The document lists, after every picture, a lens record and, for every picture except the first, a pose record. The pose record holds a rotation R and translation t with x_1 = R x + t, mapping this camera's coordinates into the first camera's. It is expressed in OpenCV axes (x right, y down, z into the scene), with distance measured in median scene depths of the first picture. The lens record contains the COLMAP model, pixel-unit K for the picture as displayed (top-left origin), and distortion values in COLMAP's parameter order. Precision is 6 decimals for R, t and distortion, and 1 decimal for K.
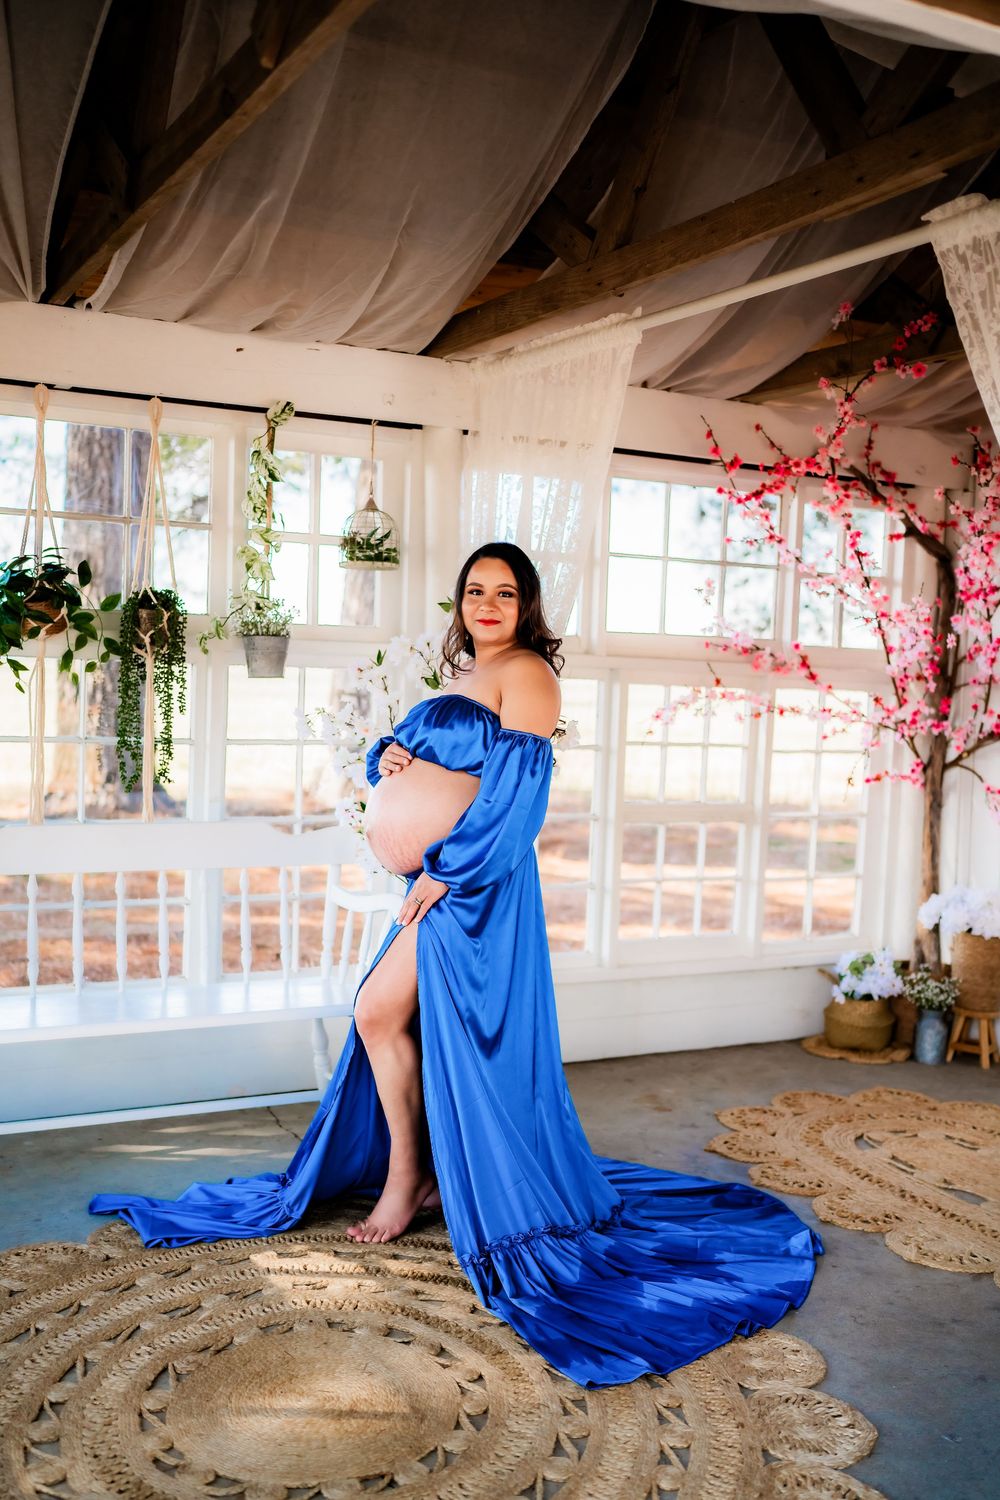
lens RADIAL K [[1435.4, 0, 503.6], [0, 1435.4, 749.4], [0, 0, 1]] dist [-0.044606, 0.161867]
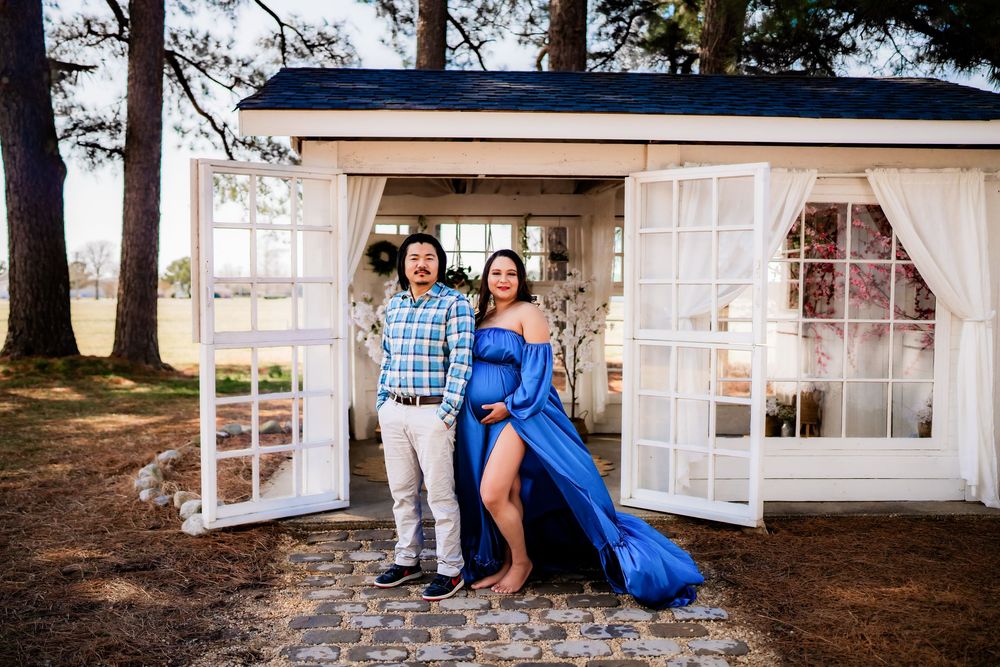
lens RADIAL K [[956.9, 0, 500.0], [0, 956.9, 333.5], [0, 0, 1]] dist [-0.044606, 0.161867]
pose [[0.907151, -0.012489, -0.420620, 0.562047], [0.001500, 0.999649, -0.026445, 0.070158], [0.420803, 0.023358, 0.906851, -0.798431]]
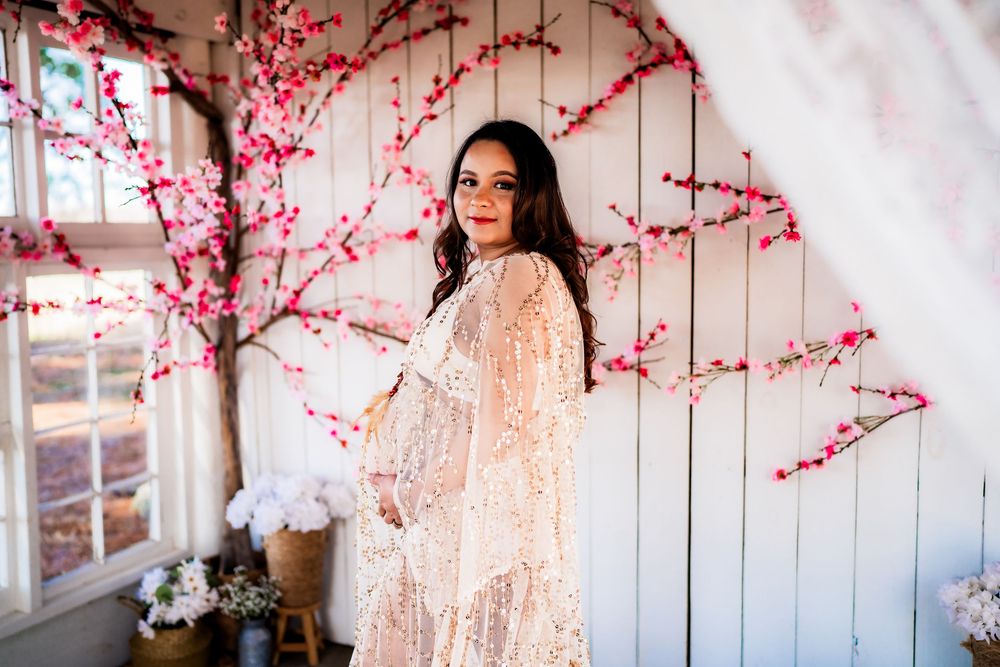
lens RADIAL K [[958.1, 0, 500.0], [0, 958.1, 333.5], [0, 0, 1]] dist [-0.054496, 0.161833]
pose [[0.811298, -0.107382, 0.574686, 0.097471], [0.069197, 0.993715, 0.087991, -0.041021], [-0.580523, -0.031620, 0.813630, 0.421360]]
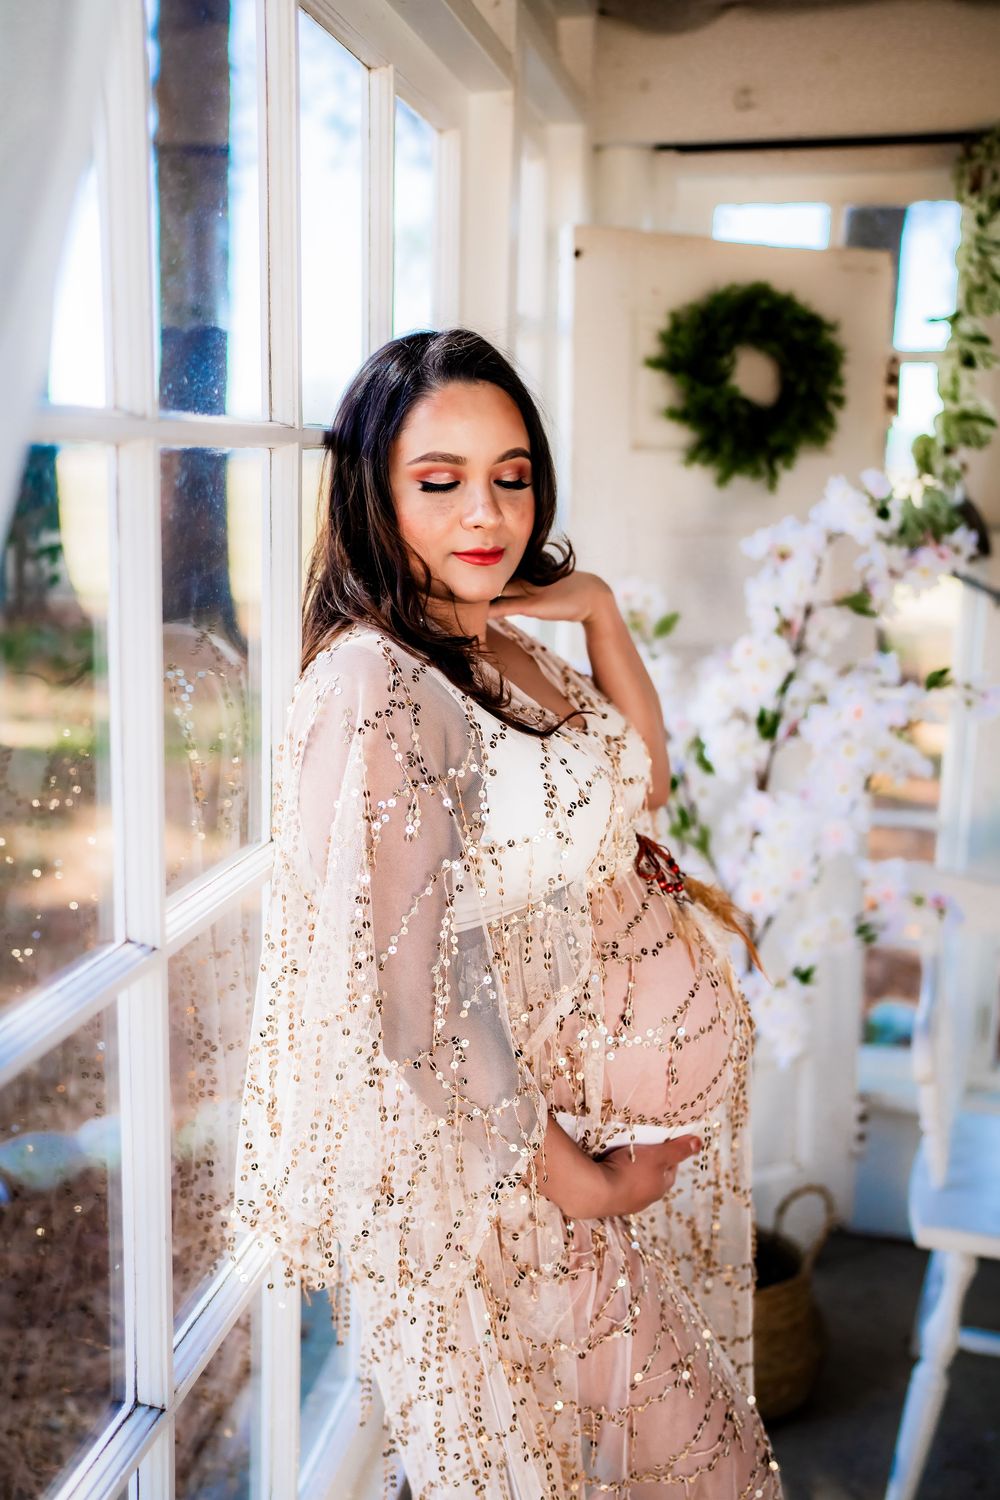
lens RADIAL K [[1435.4, 0, 503.6], [0, 1435.4, 749.4], [0, 0, 1]] dist [-0.044606, 0.161867]
pose [[0.754380, 0.110333, -0.647099, -0.095998], [-0.028158, 0.990305, 0.136026, -0.054772], [0.655834, -0.084394, 0.750173, 0.259683]]
